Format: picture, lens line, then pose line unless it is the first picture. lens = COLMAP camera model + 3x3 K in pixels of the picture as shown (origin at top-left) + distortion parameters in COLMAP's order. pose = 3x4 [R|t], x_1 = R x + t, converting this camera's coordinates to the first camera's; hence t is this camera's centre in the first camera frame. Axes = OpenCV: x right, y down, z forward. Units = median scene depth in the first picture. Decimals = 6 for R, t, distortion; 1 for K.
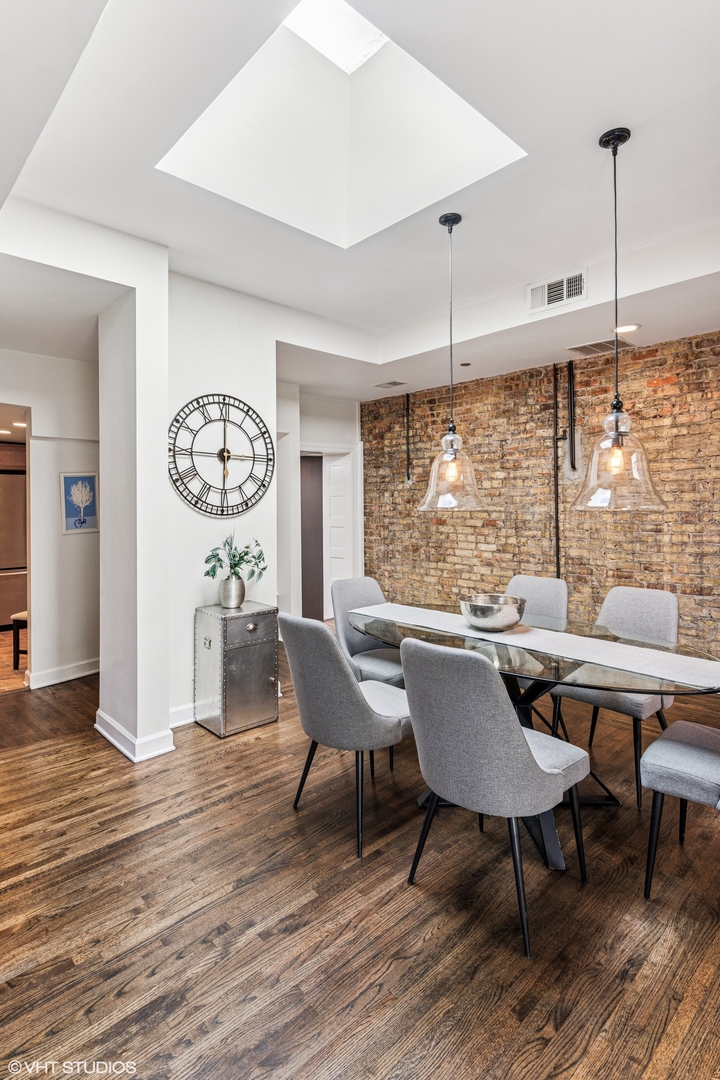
lens RADIAL K [[547.1, 0, 353.2], [0, 547.1, 501.4], [0, 0, 1]] dist [0.009451, -0.005694]
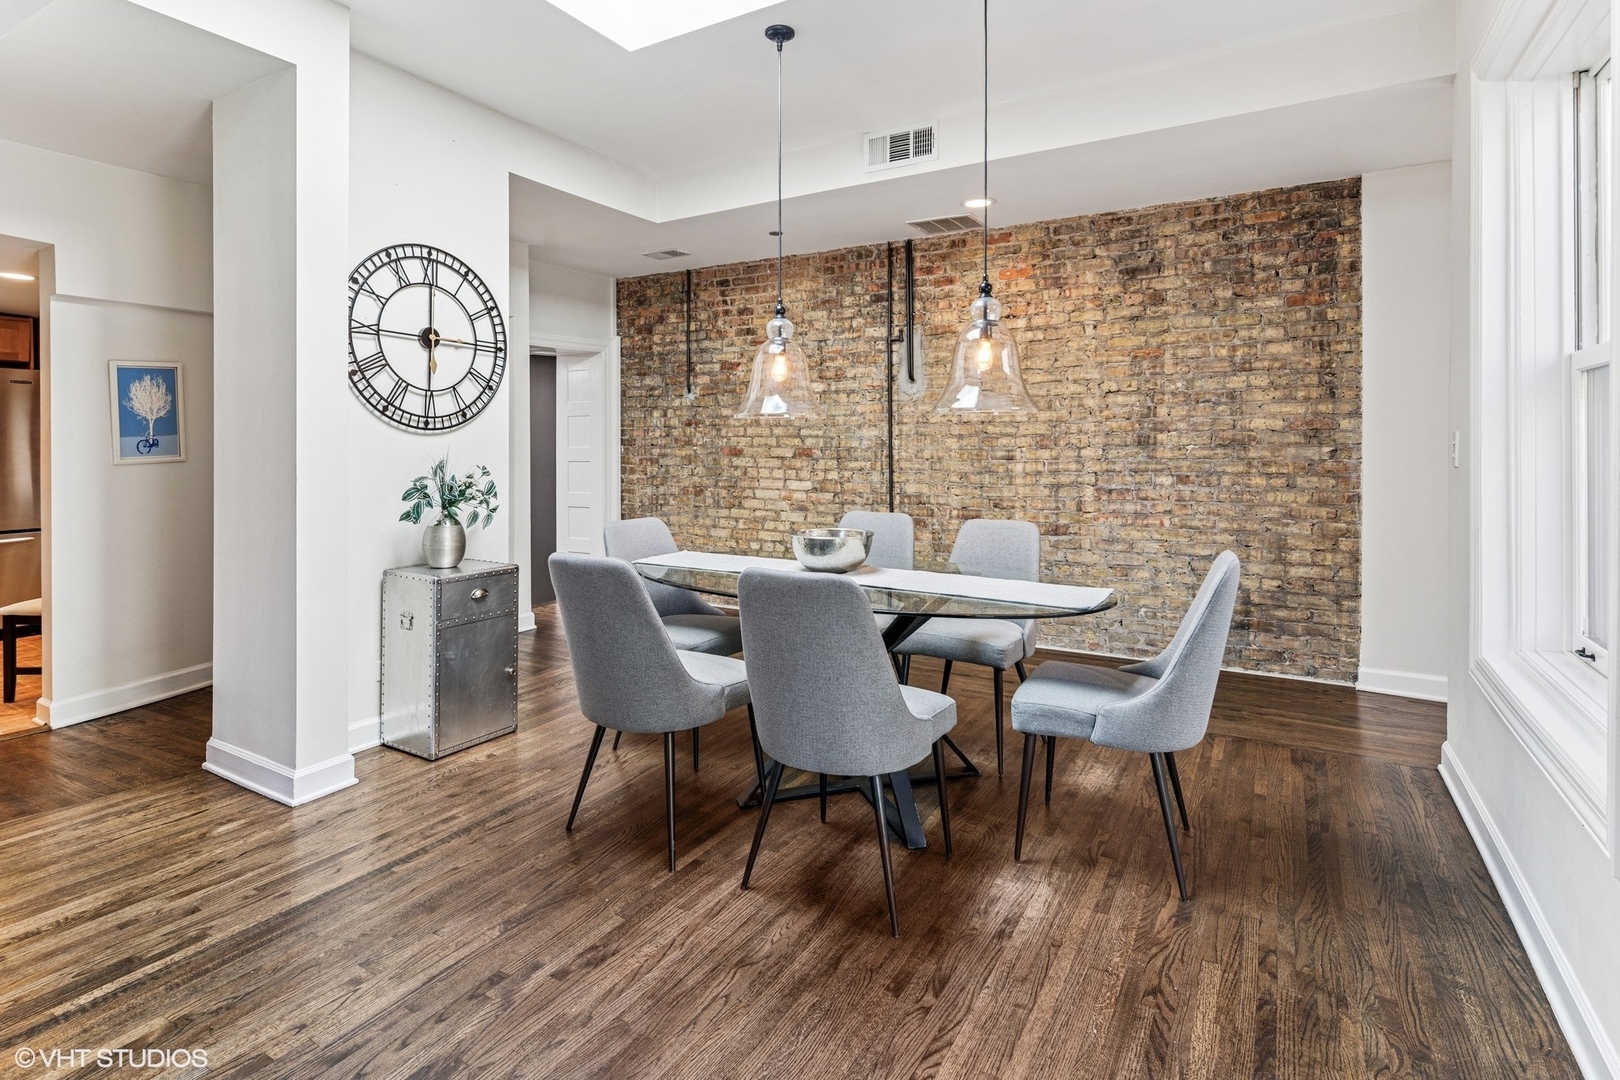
lens RADIAL K [[808.6, 0, 808.0], [0, 808.6, 446.1], [0, 0, 1]] dist [0.008865, -0.005710]
pose [[0.958438, 0.006813, 0.285219, -0.081208], [-0.008267, 0.999958, 0.003895, 0.039736], [-0.285180, -0.006091, 0.958455, -0.066542]]
